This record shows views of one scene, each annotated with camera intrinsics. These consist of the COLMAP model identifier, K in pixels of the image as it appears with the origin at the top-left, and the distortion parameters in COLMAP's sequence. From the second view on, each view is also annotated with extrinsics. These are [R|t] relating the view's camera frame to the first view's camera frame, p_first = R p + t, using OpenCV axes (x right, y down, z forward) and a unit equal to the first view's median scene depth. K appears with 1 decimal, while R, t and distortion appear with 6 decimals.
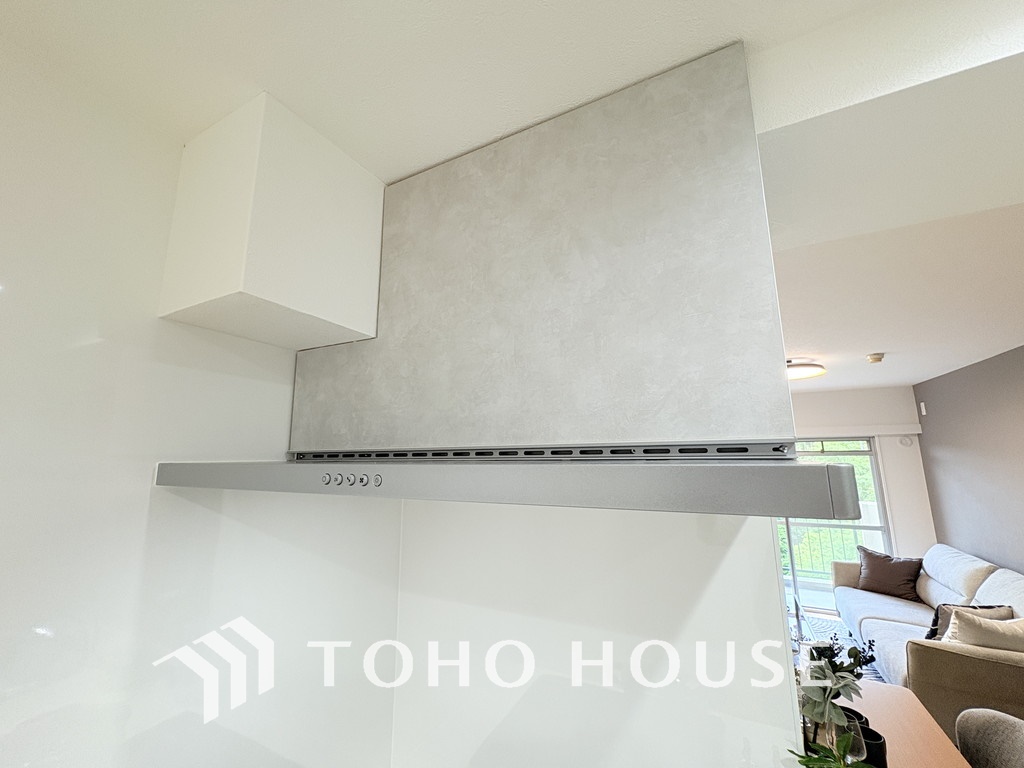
lens RADIAL K [[408.2, 0, 507.3], [0, 408.2, 382.7], [0, 0, 1]] dist [-0.002417, 0.000010]
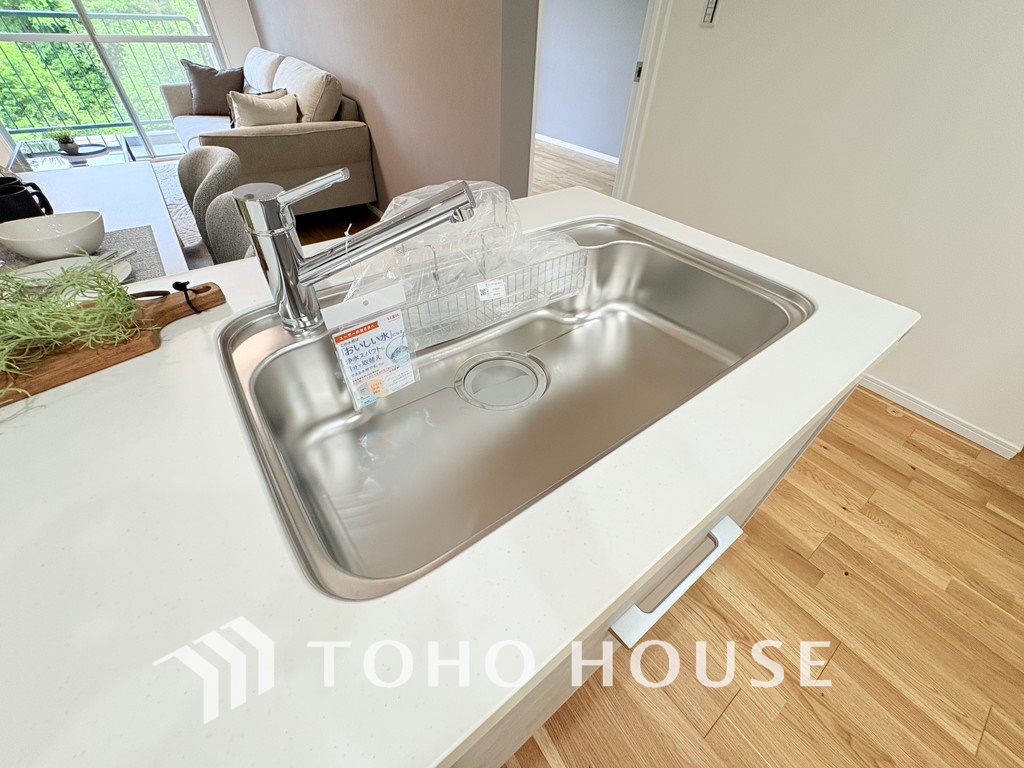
lens RADIAL K [[408.2, 0, 512.9], [0, 408.2, 388.7], [0, 0, 1]] dist [-0.002417, 0.000010]
pose [[0.424321, -0.596240, 0.681506, 0.177146], [-0.200514, 0.672067, 0.712826, 0.123272], [-0.883032, -0.439118, 0.165618, -0.042951]]
